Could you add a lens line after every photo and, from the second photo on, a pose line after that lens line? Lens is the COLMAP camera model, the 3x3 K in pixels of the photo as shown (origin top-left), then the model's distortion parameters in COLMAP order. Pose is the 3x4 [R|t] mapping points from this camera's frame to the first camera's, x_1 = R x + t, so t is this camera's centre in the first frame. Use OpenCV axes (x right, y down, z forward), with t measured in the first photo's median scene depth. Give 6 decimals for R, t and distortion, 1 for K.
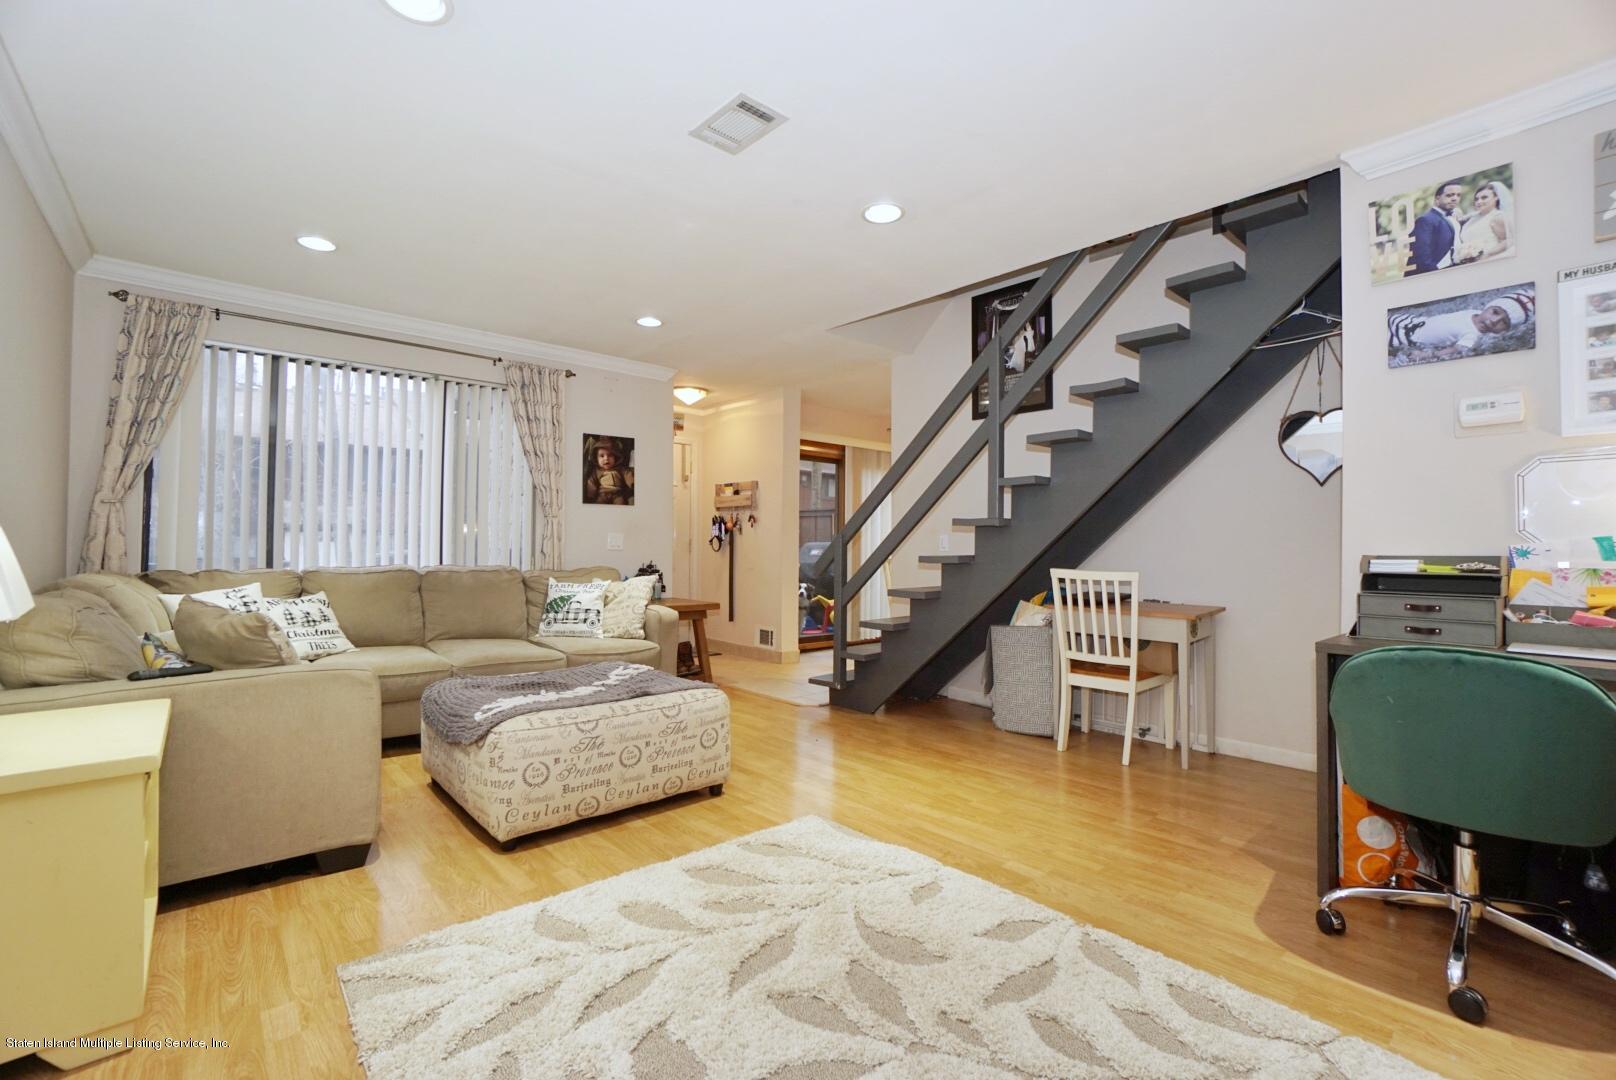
lens RADIAL K [[710.2, 0, 795.8], [0, 710.2, 532.7], [0, 0, 1]] dist [-0.062610, 0.022560]
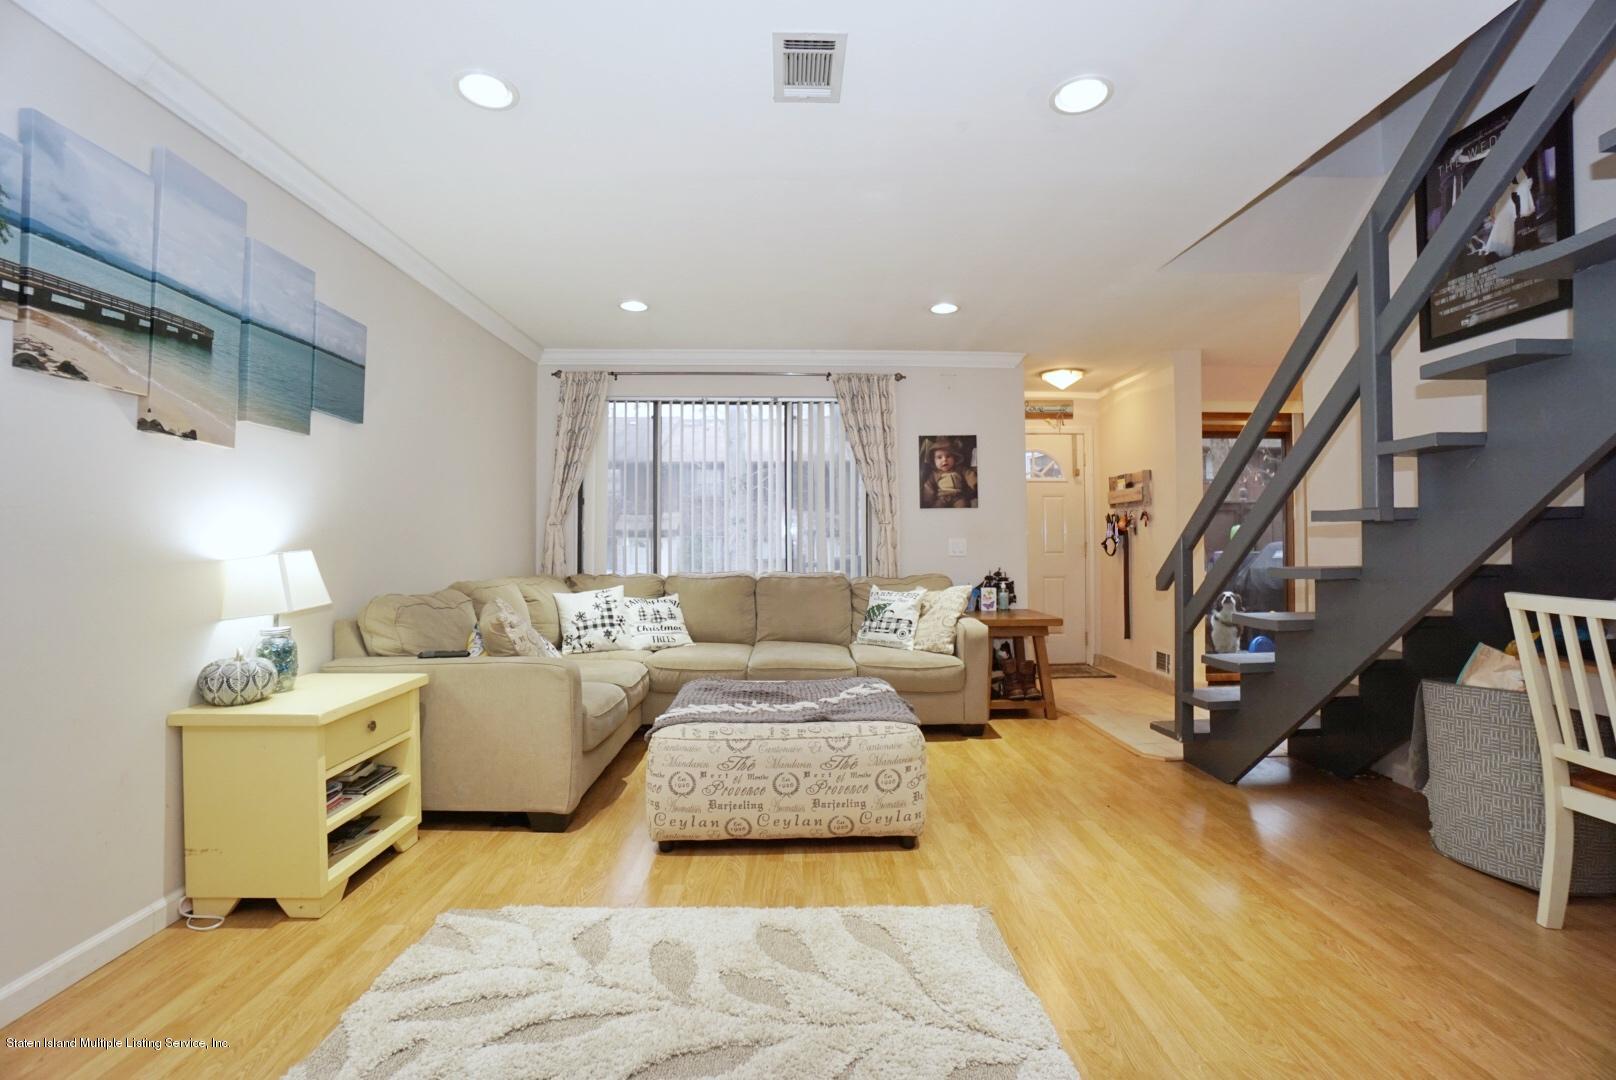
lens RADIAL K [[710.2, 0, 799.5], [0, 710.2, 531.6], [0, 0, 1]] dist [-0.062610, 0.022560]
pose [[0.762173, -0.022863, -0.646970, 0.278004], [0.022119, 0.999712, -0.009271, -0.005934], [0.646996, -0.007244, 0.762459, 0.212921]]
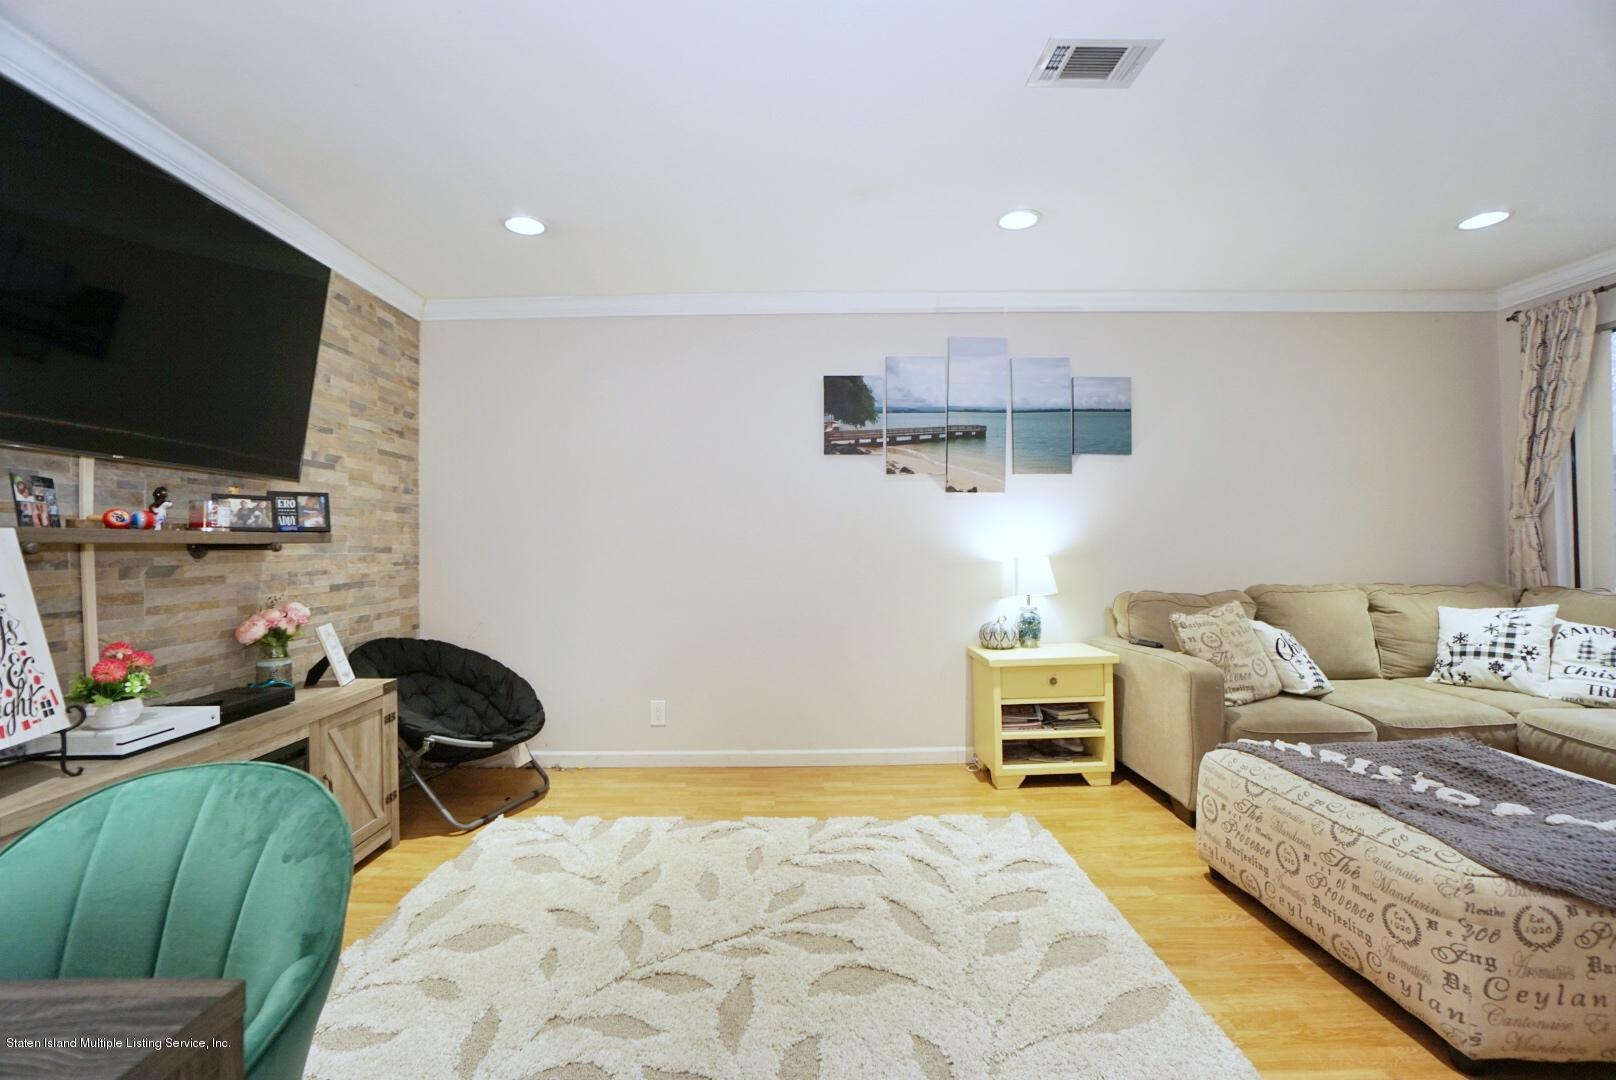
lens RADIAL K [[710.2, 0, 801.0], [0, 710.2, 535.1], [0, 0, 1]] dist [-0.062610, 0.022560]
pose [[-0.650397, -0.010554, -0.759521, 0.464995], [0.023392, 0.999151, -0.033914, -0.008062], [0.759234, -0.039825, -0.649598, 0.776314]]
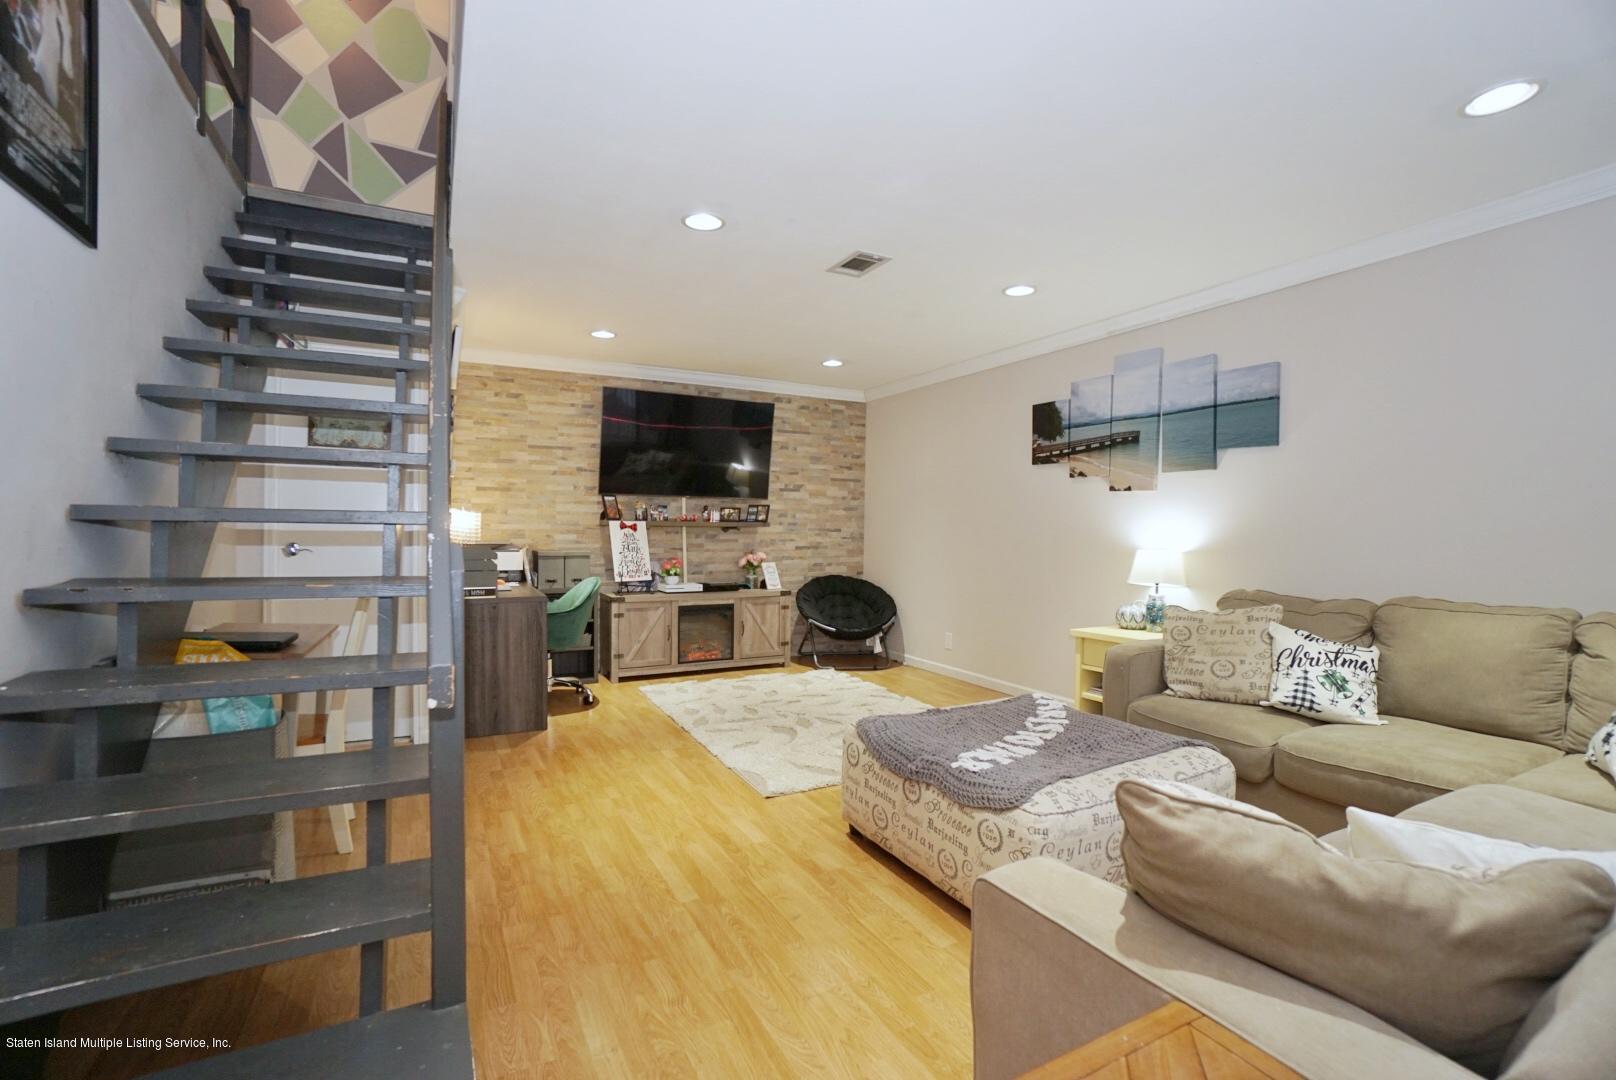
lens RADIAL K [[710.2, 0, 804.4], [0, 710.2, 538.5], [0, 0, 1]] dist [-0.062610, 0.022560]
pose [[-0.974697, -0.022341, 0.222411, -0.193896], [-0.023891, 0.999705, -0.004280, -0.002653], [-0.222250, -0.009485, -0.974944, 1.524381]]
